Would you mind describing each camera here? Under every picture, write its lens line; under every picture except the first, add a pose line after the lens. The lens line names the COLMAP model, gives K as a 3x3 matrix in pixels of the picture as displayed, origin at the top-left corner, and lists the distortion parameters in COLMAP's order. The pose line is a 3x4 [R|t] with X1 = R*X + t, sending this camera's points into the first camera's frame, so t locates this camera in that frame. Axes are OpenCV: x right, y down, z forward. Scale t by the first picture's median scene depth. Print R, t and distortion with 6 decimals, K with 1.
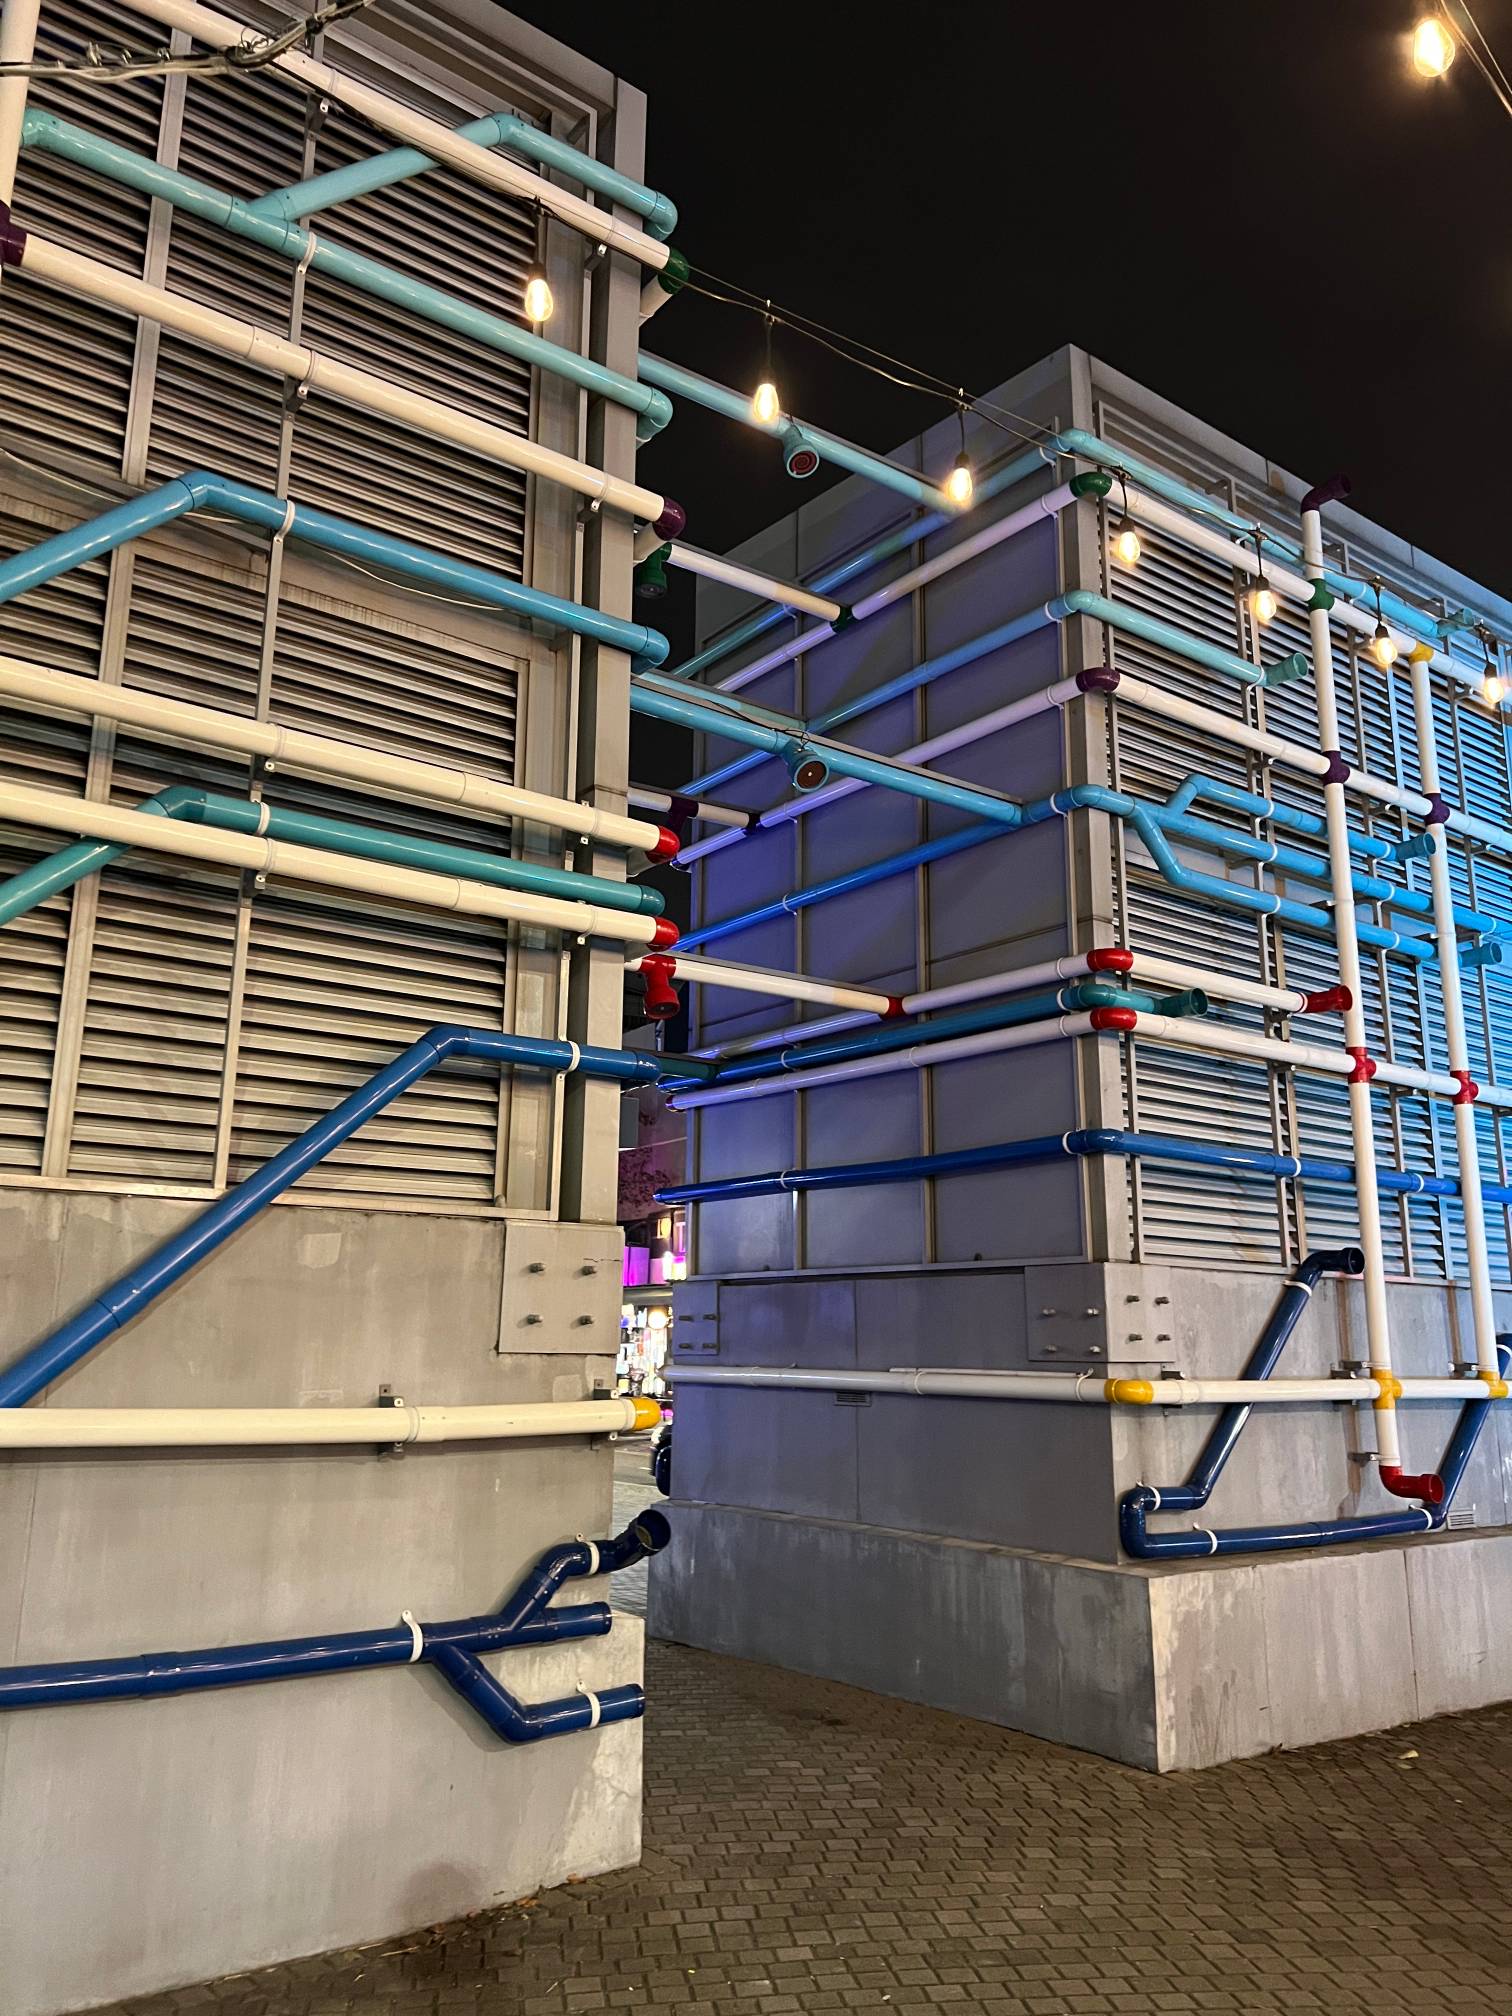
lens RADIAL K [[1516.2, 0, 756.0], [0, 1516.2, 1008.0], [0, 0, 1]] dist [0.045150, -0.054557]
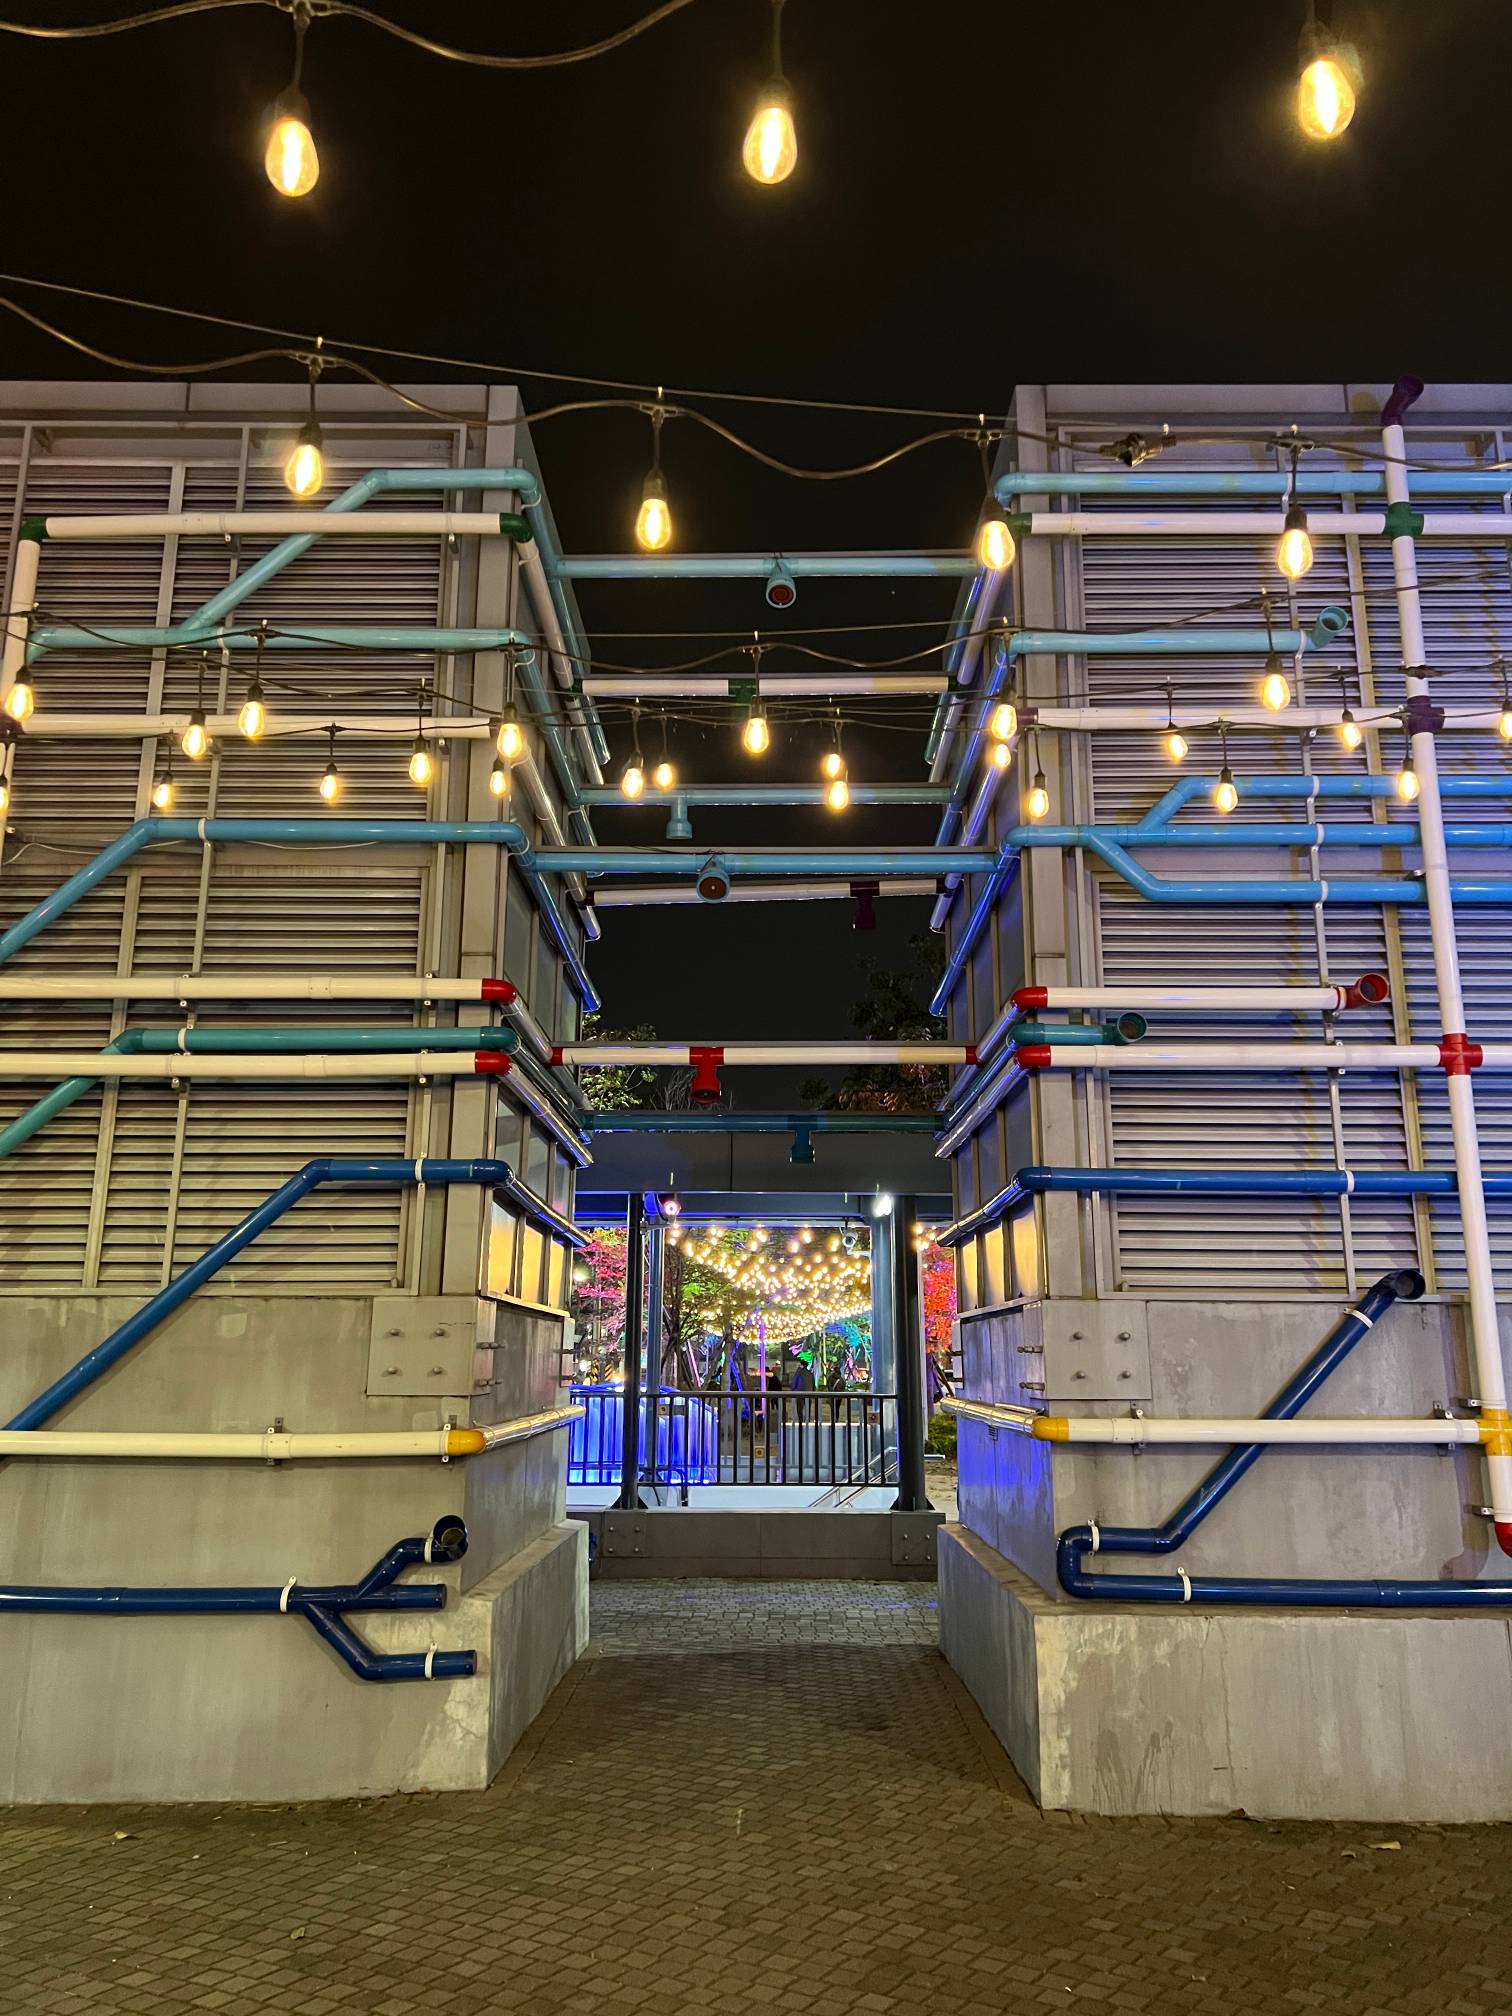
lens RADIAL K [[1524.5, 0, 756.0], [0, 1524.5, 1008.0], [0, 0, 1]] dist [0.012630, 0.001348]
pose [[0.797598, -0.144910, -0.585525, 0.971009], [0.138301, 0.988788, -0.056320, 0.008305], [0.587121, -0.036057, 0.808696, 0.109393]]
